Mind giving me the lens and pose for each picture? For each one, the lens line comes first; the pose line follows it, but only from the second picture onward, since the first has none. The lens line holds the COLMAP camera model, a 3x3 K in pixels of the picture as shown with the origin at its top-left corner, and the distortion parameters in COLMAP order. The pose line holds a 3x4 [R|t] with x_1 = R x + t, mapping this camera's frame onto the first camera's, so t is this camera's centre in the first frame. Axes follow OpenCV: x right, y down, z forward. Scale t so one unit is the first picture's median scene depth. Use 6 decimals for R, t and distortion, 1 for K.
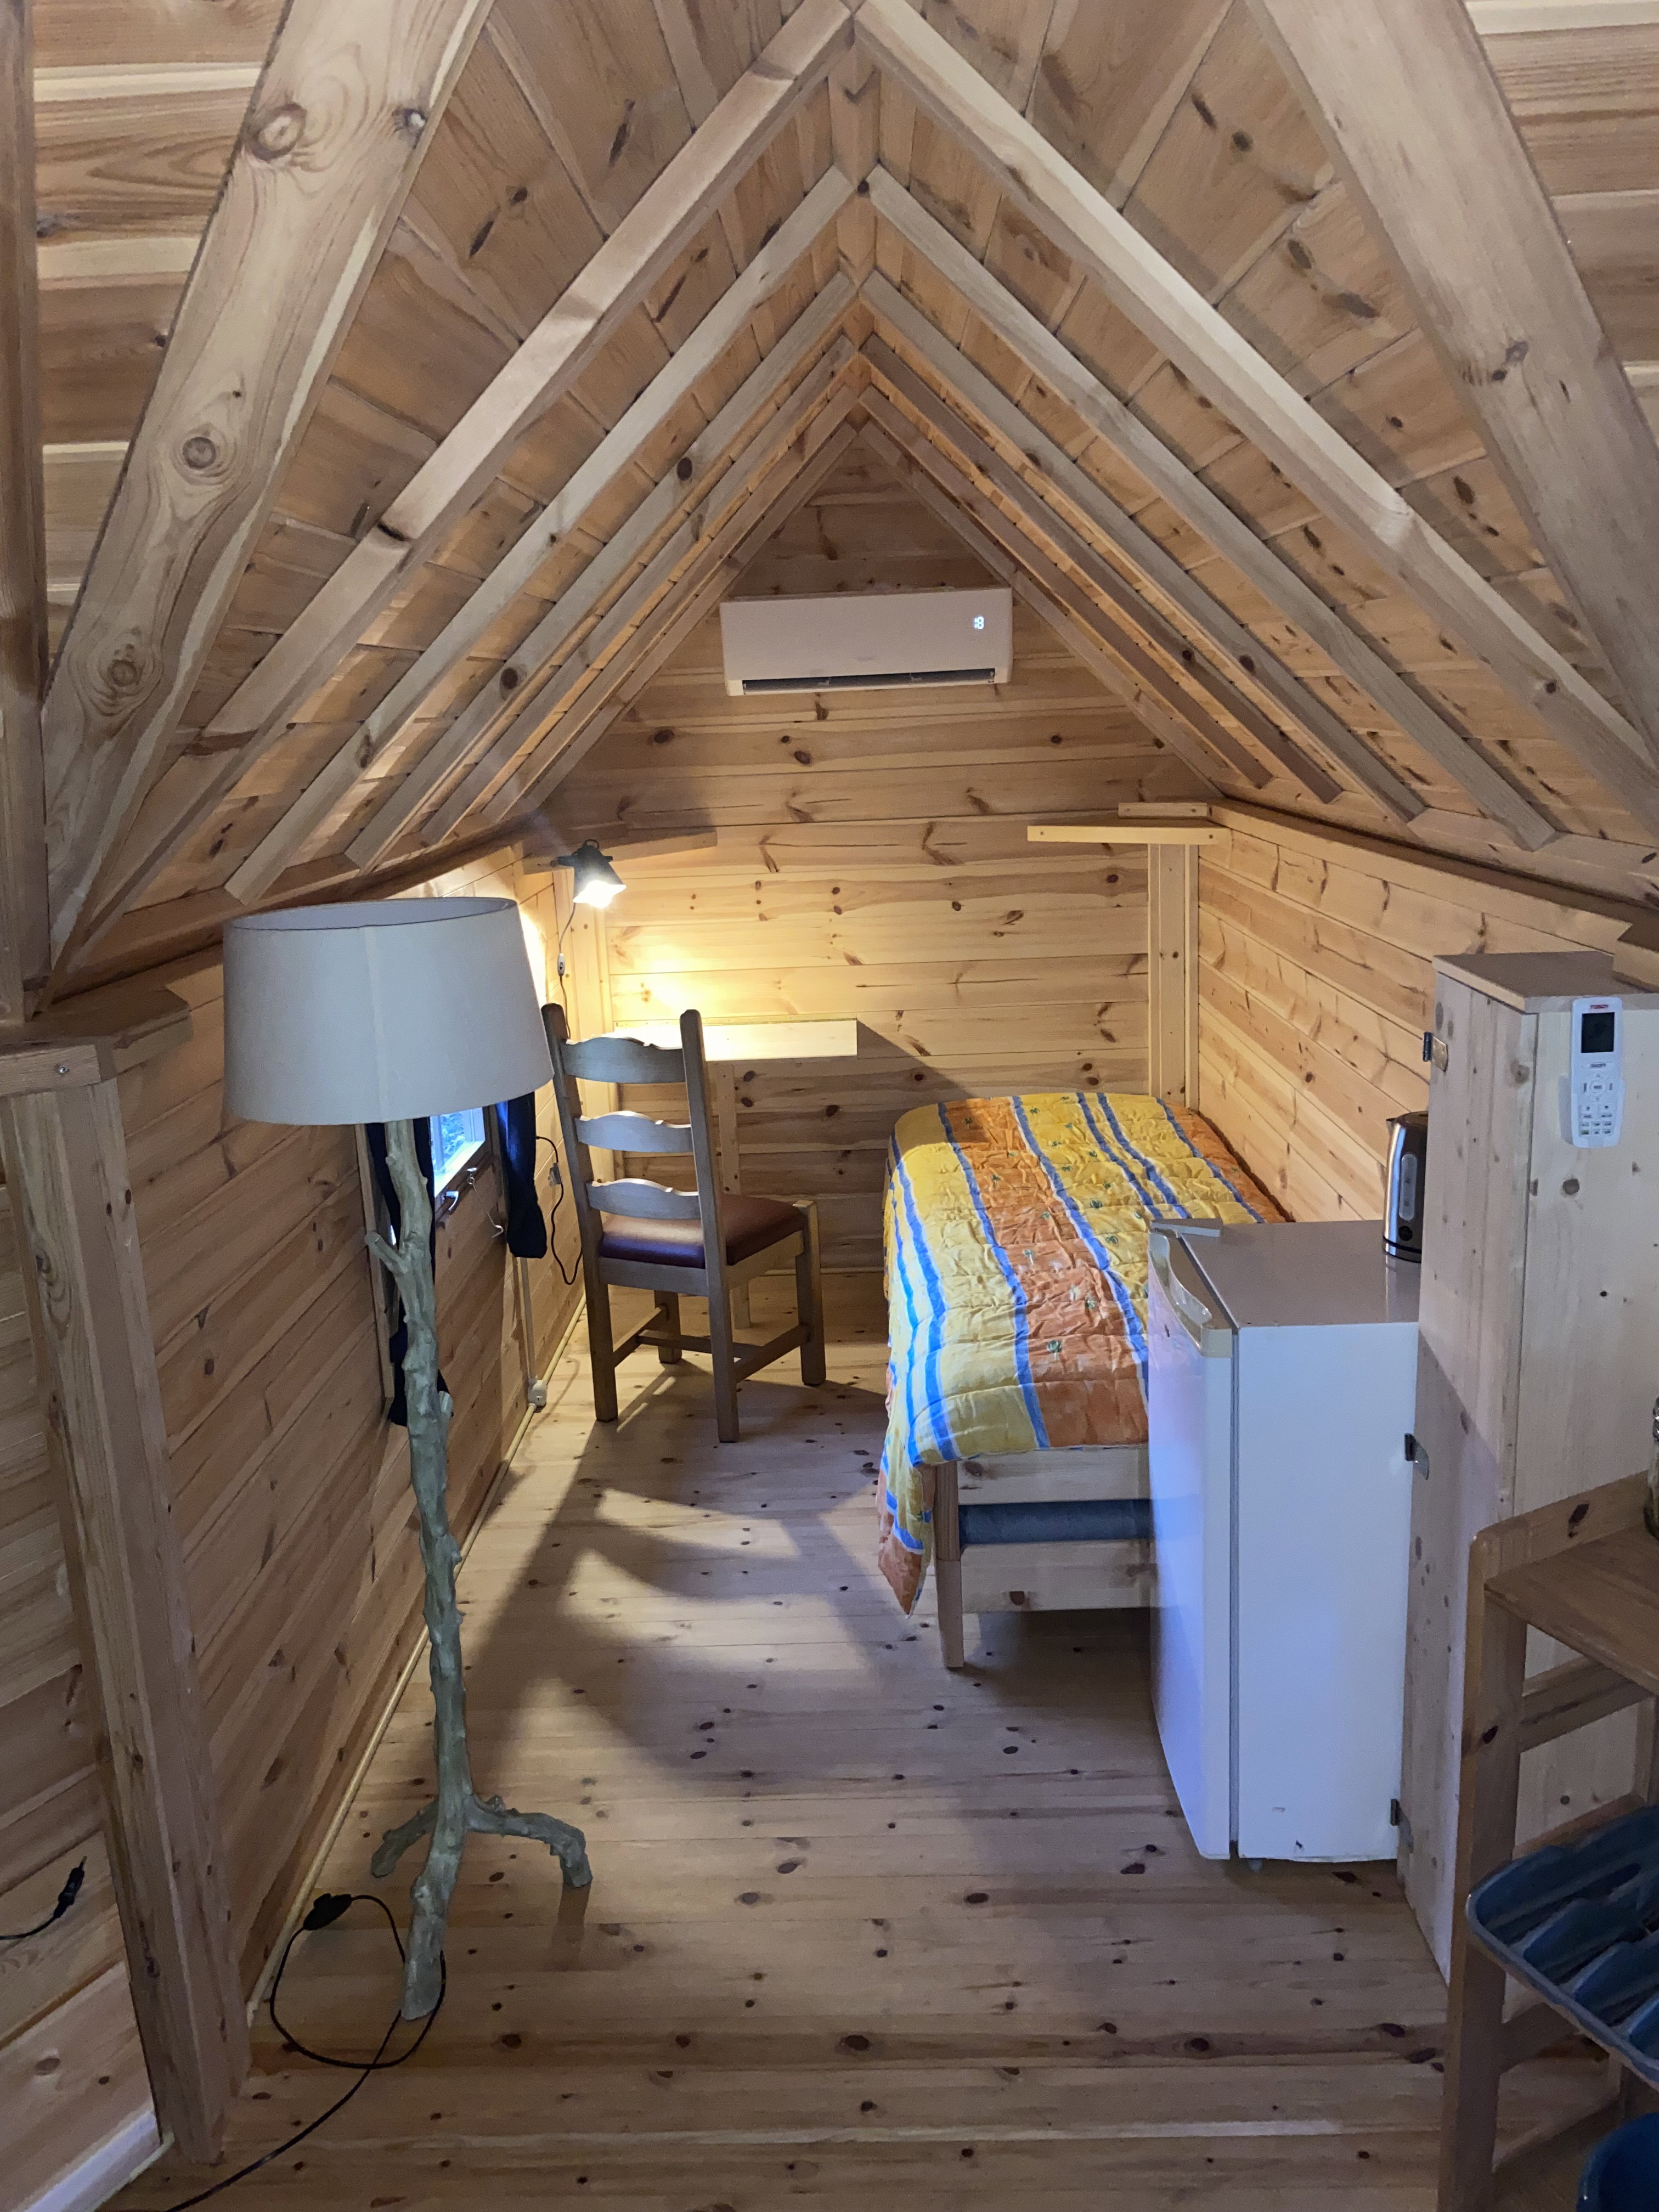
lens RADIAL K [[1621.0, 0, 829.5], [0, 1621.0, 1106.0], [0, 0, 1]] dist [-0.076595, -0.024062]
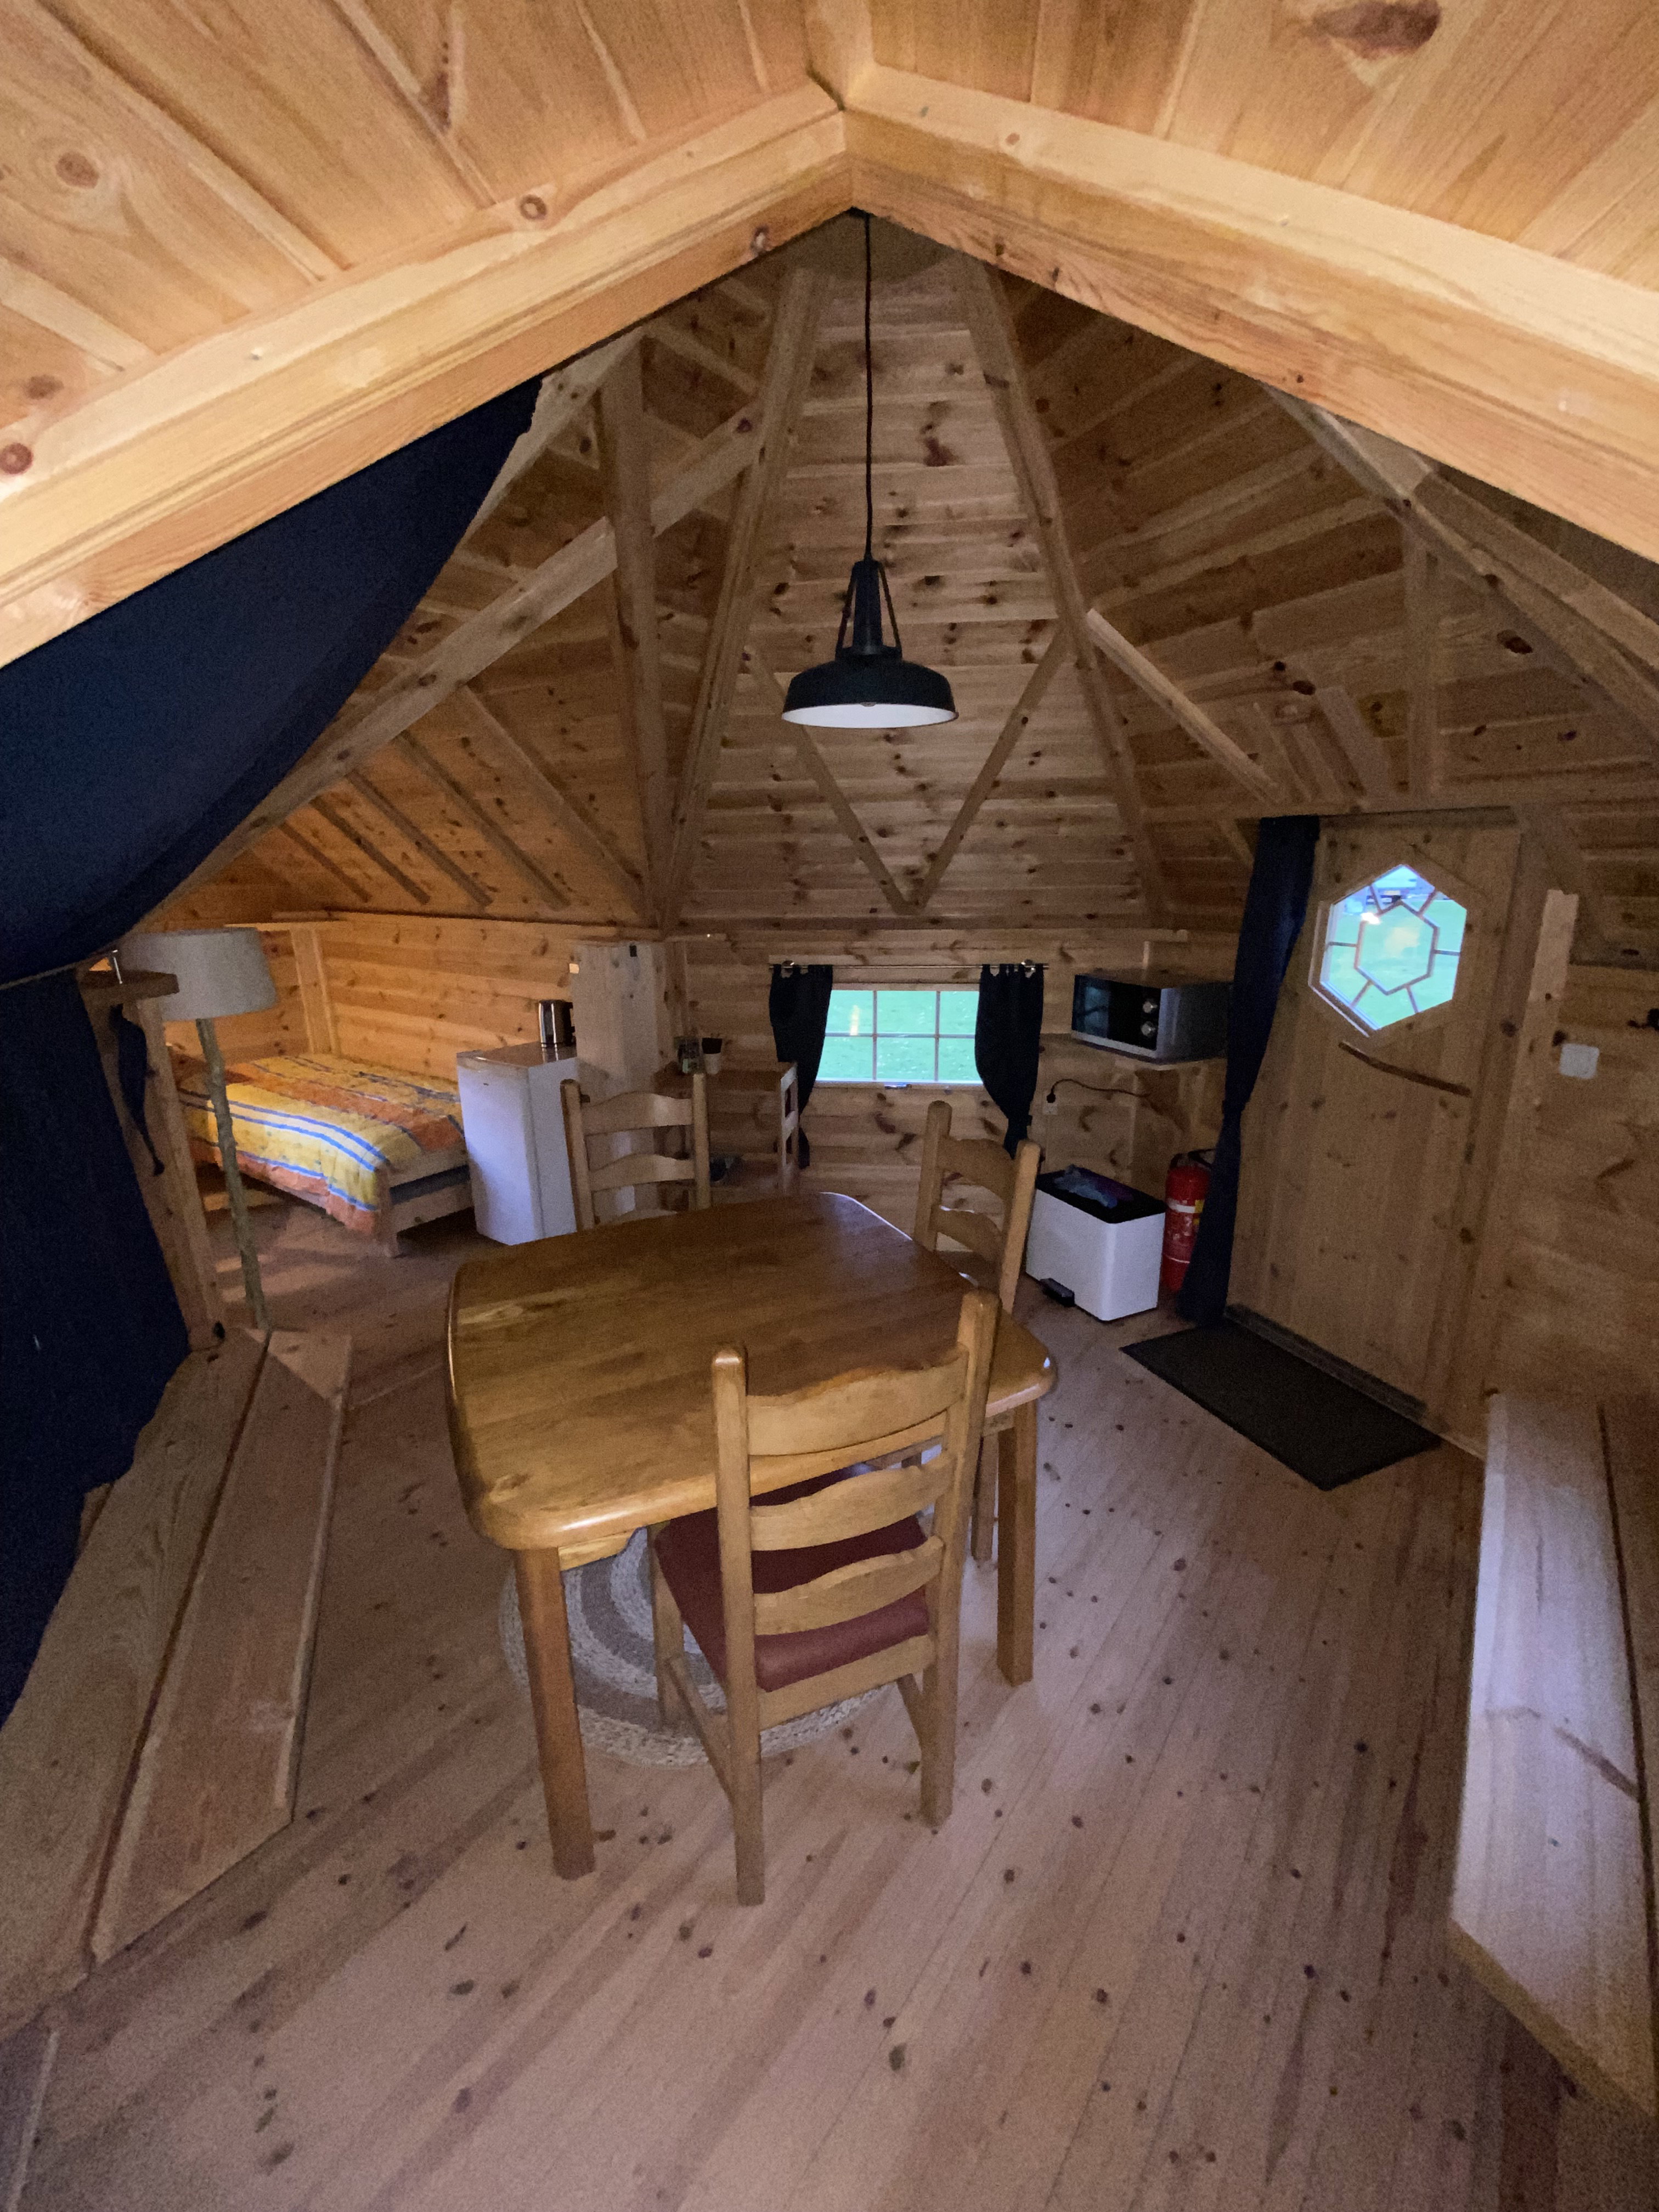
lens RADIAL K [[859.9, 0, 813.8], [0, 859.9, 1111.5], [0, 0, 1]] dist [-0.093748, -0.000166]
pose [[0.591413, -0.170928, 0.788044, -0.323781], [0.149850, 0.983549, 0.100874, 0.065224], [-0.792323, 0.058430, 0.607298, -0.175252]]
